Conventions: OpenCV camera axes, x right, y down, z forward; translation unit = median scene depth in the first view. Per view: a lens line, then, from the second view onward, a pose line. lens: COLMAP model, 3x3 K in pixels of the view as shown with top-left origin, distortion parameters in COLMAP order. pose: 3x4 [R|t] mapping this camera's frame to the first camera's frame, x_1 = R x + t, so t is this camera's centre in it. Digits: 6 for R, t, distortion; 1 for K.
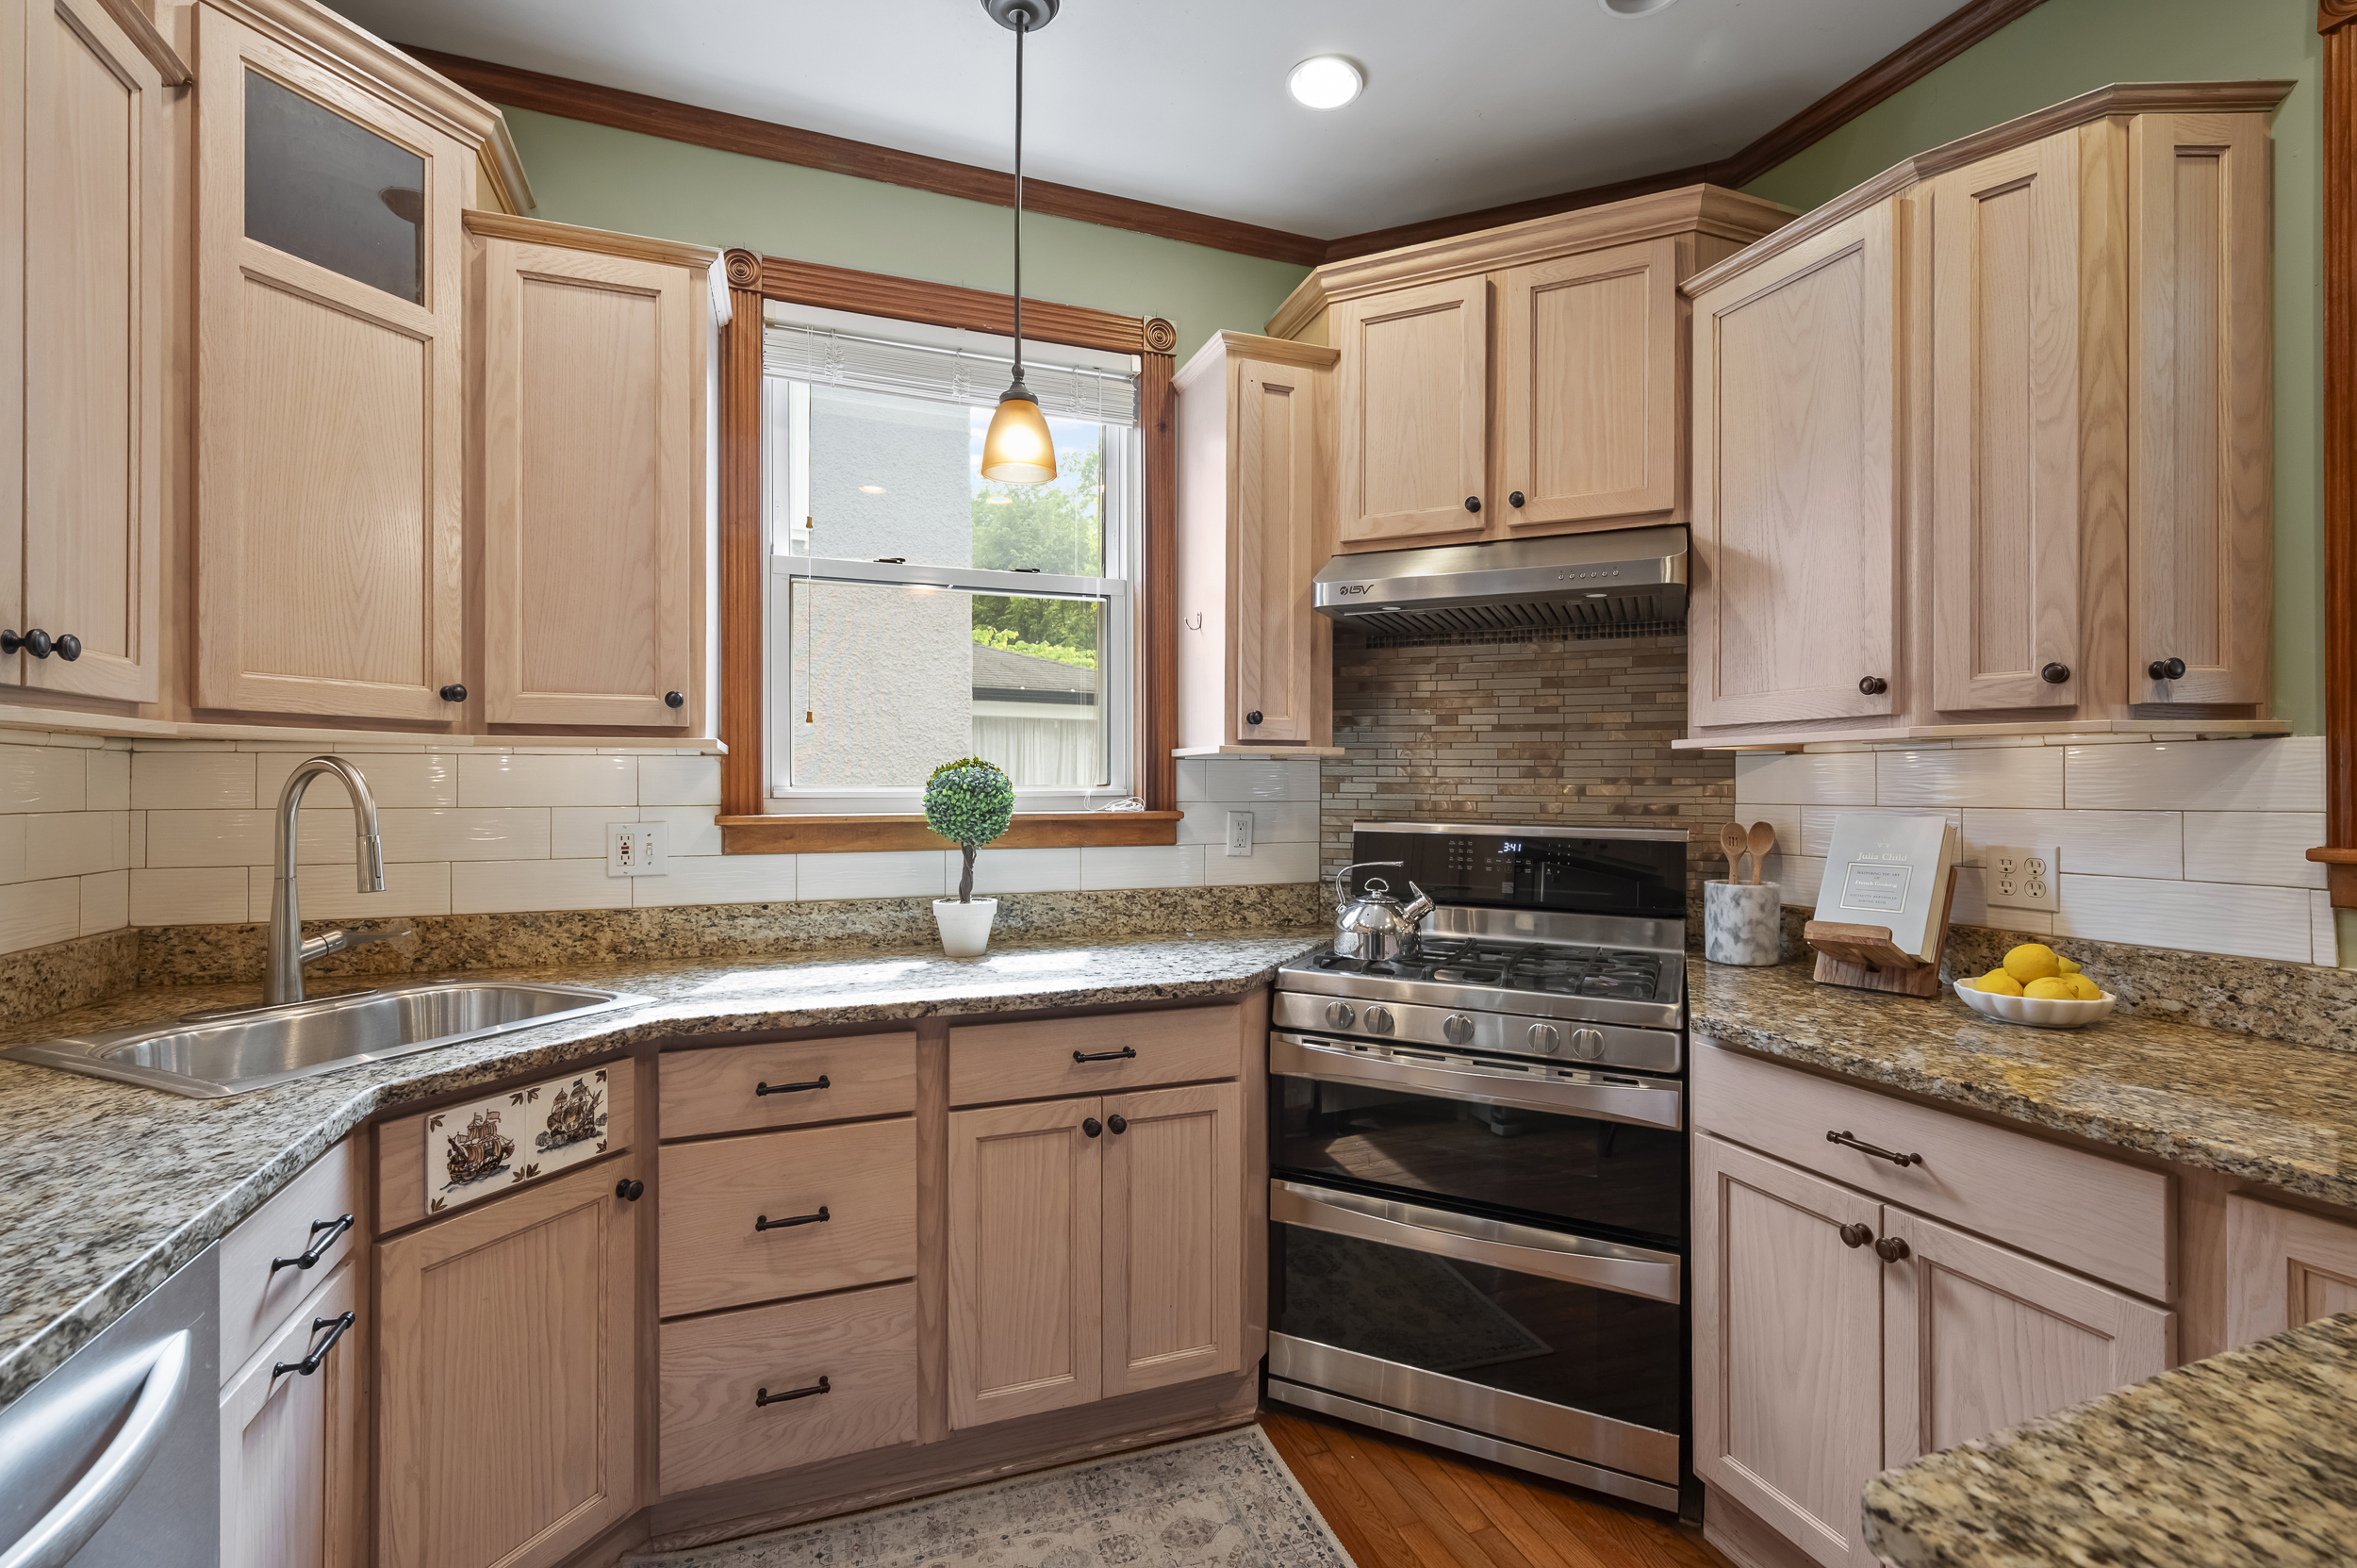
lens RADIAL K [[1040.9, 0, 1175.5], [0, 1040.9, 784.9], [0, 0, 1]] dist [-0.001473, 0.000946]
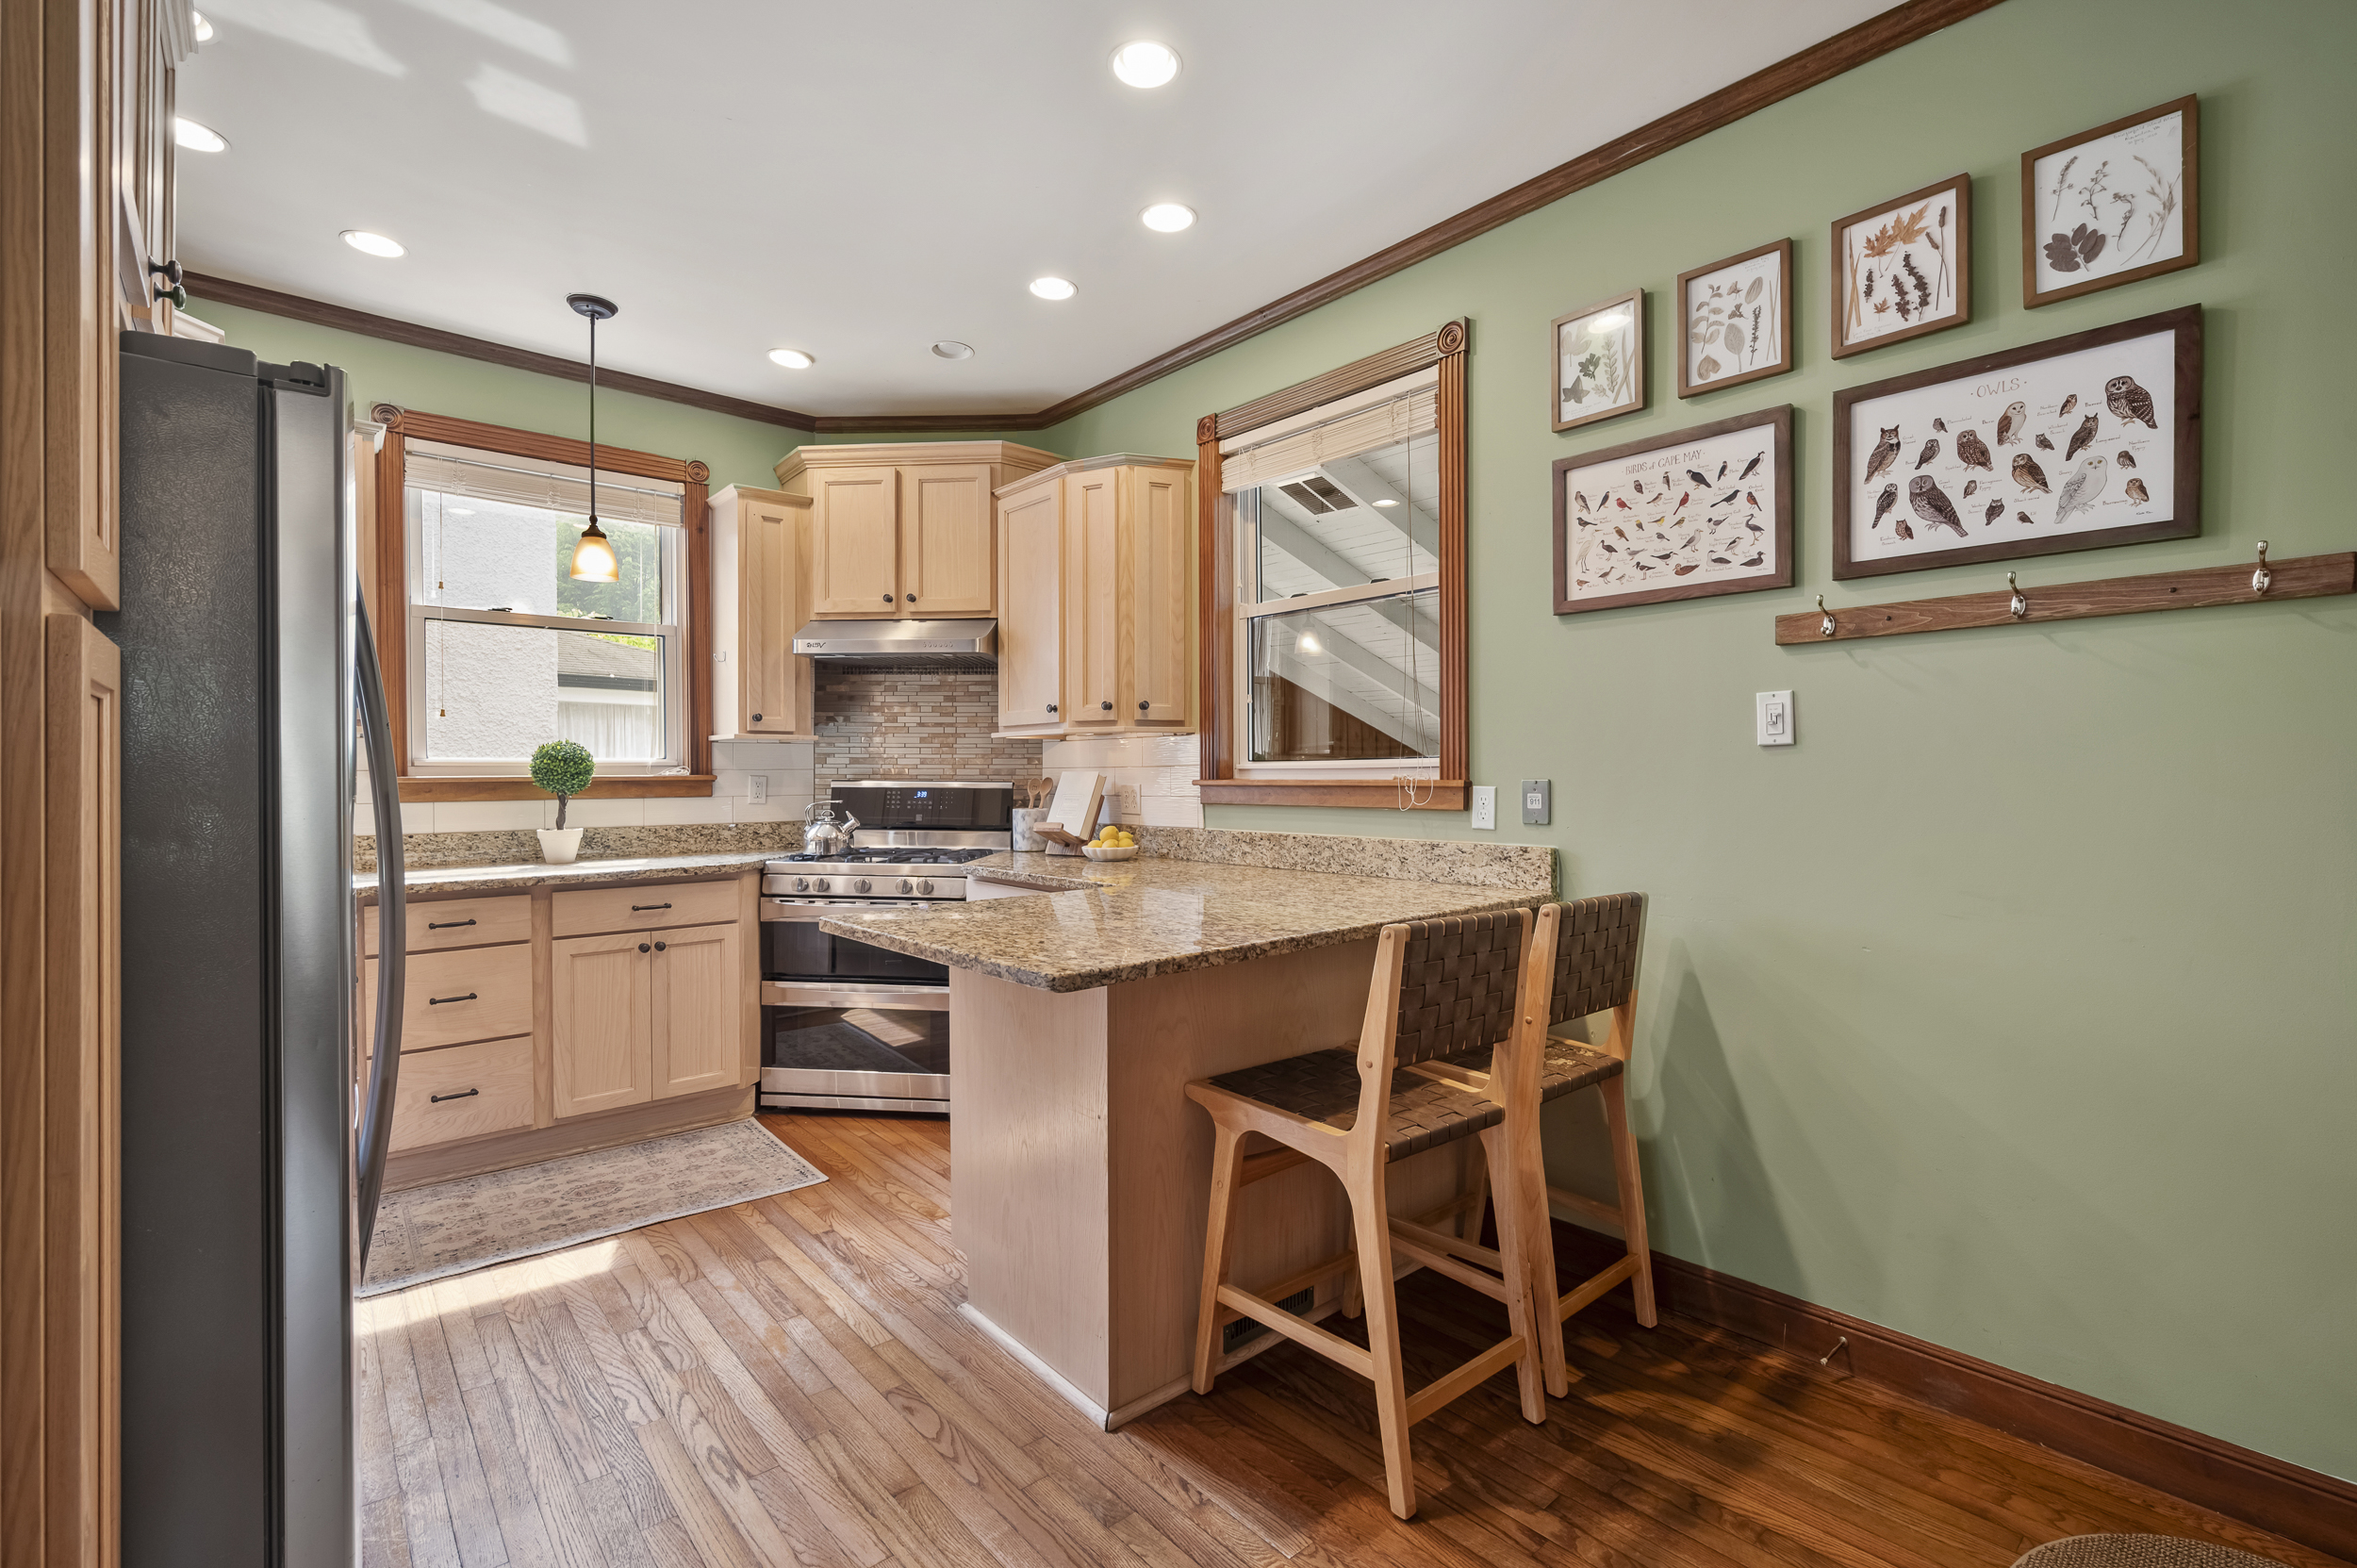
lens RADIAL K [[1025.8, 0, 1177.1], [0, 1025.8, 781.3], [0, 0, 1]] dist [-0.002830, -0.001569]
pose [[0.938248, -0.007059, 0.345892, 0.159773], [0.003995, 0.999946, 0.009571, 0.029219], [-0.345941, -0.007598, 0.938226, -0.896558]]
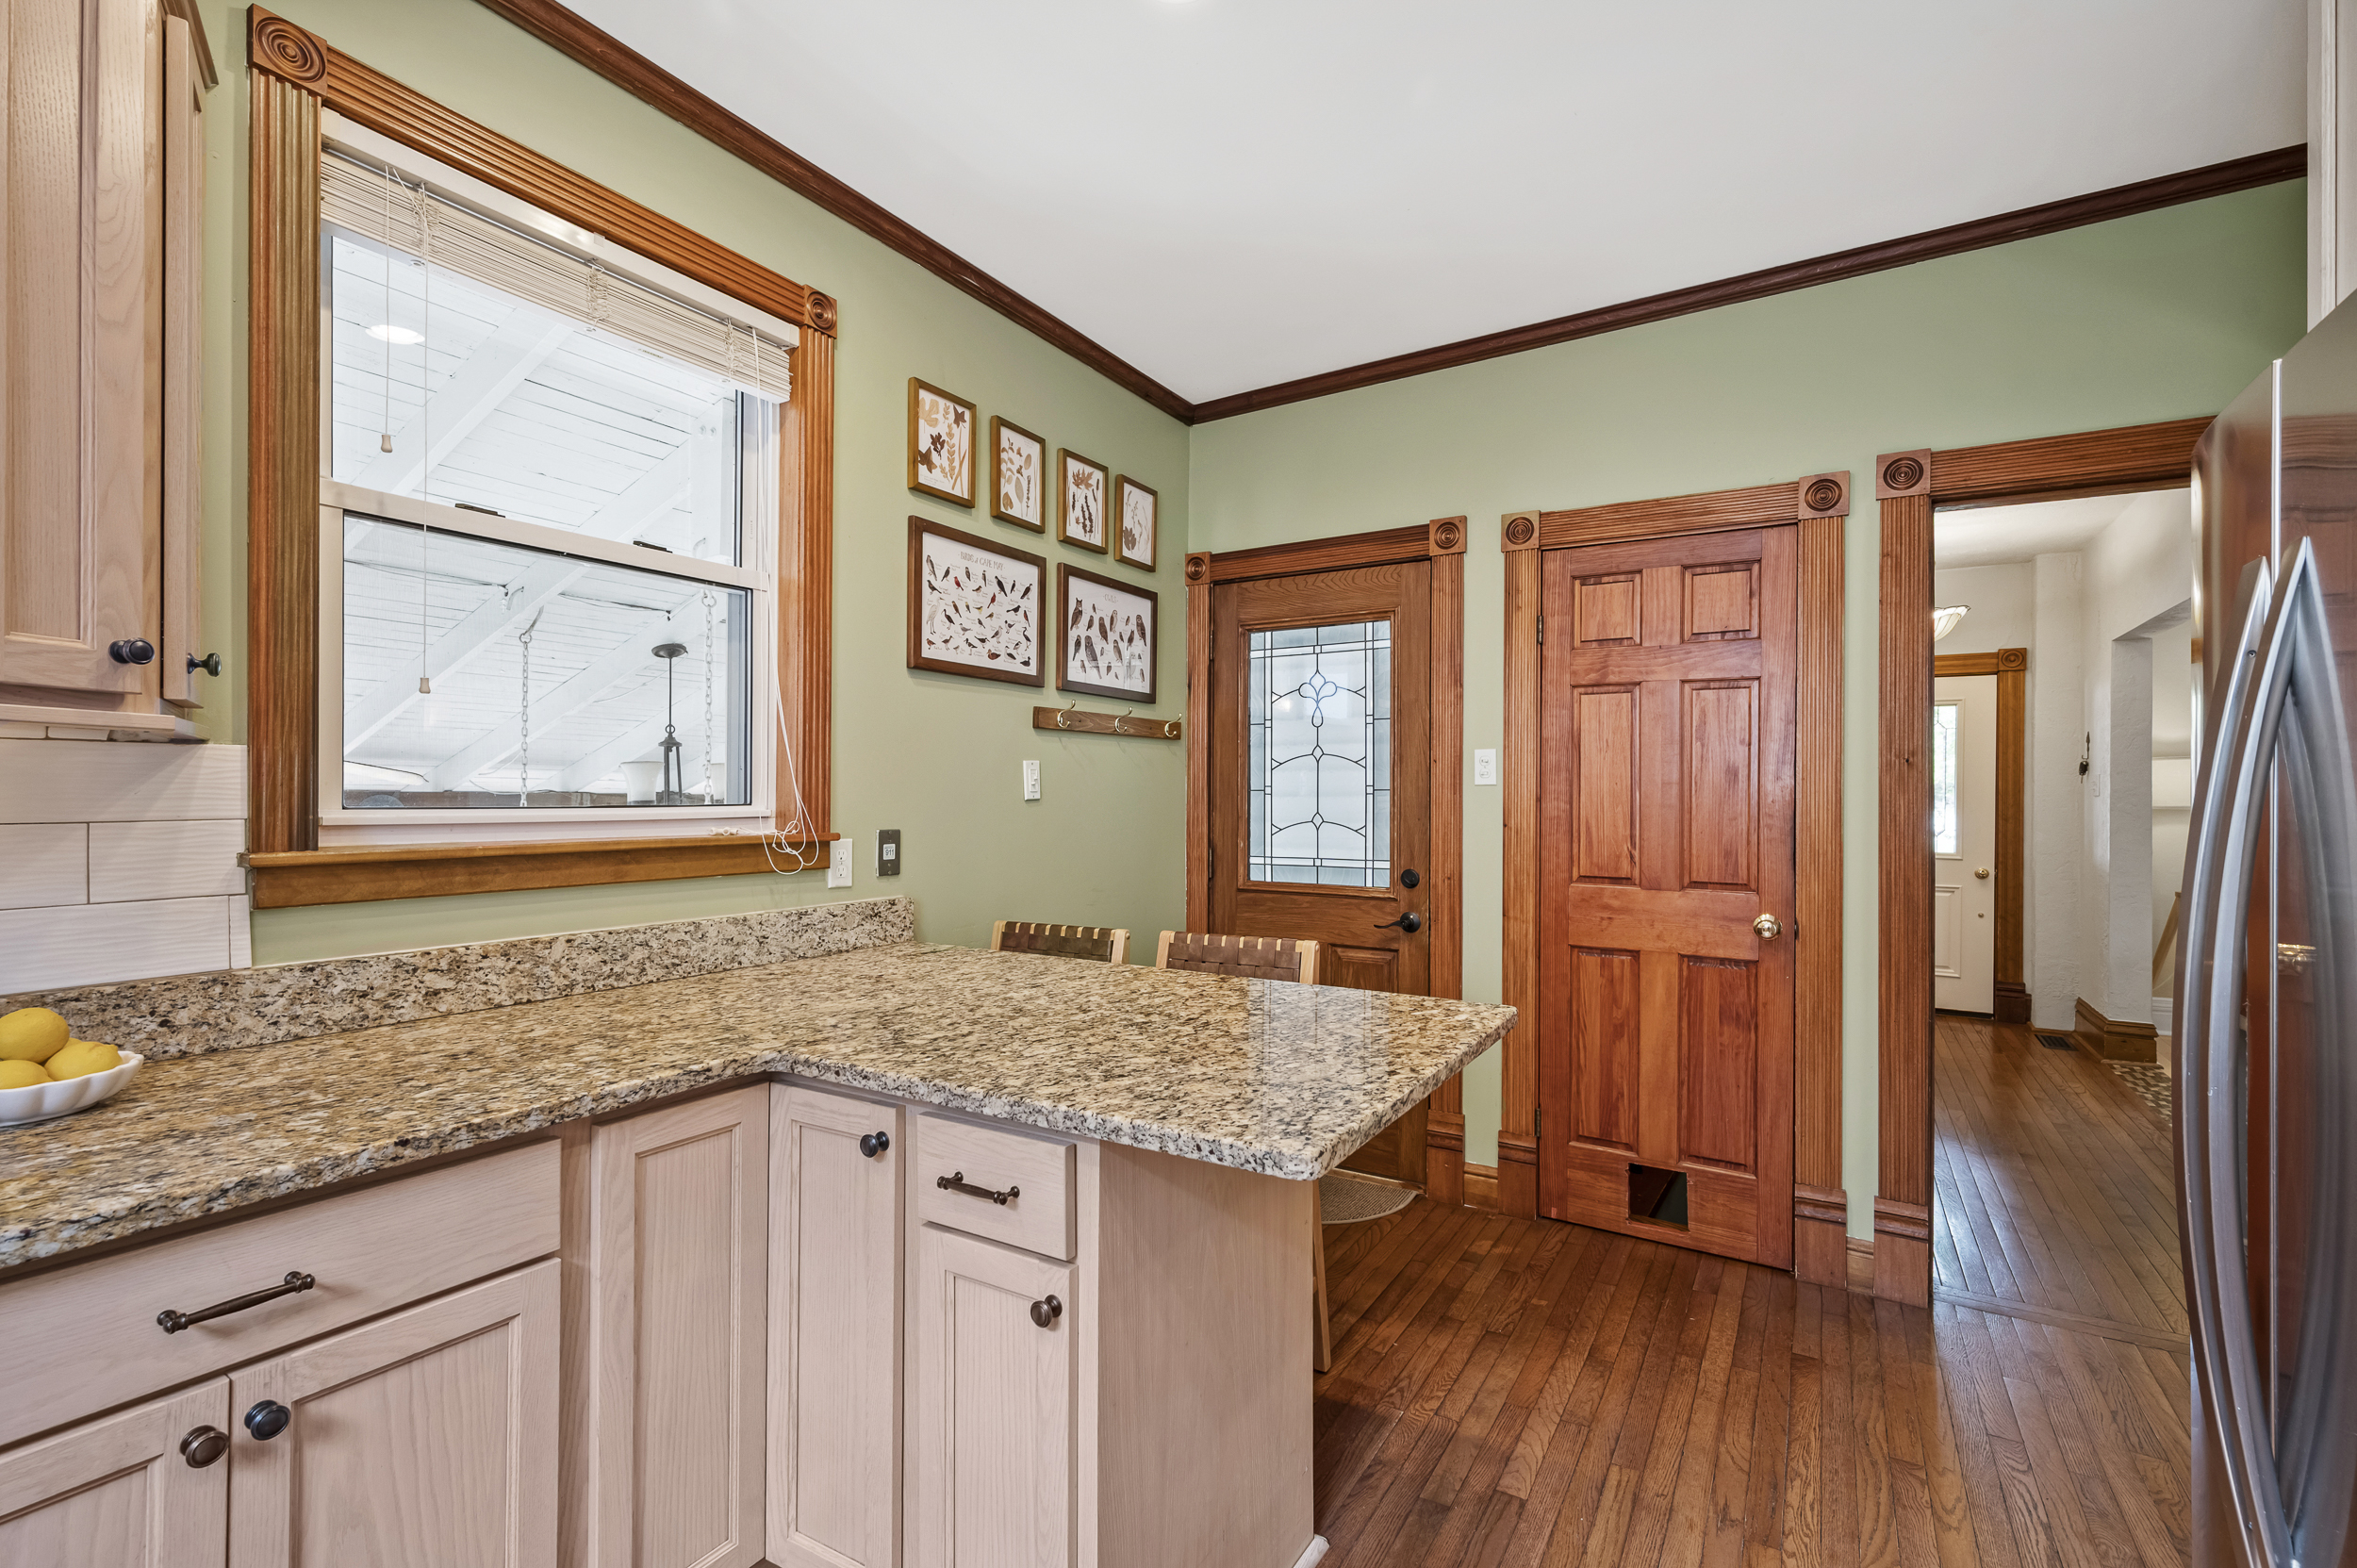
lens RADIAL K [[1040.9, 0, 1181.6], [0, 1040.9, 800.4], [0, 0, 1]] dist [-0.001473, 0.000946]
pose [[-0.609149, -0.005234, 0.793038, -0.201904], [-0.005083, 0.999983, 0.002696, 0.000055], [-0.793039, -0.002388, -0.609166, 0.642516]]
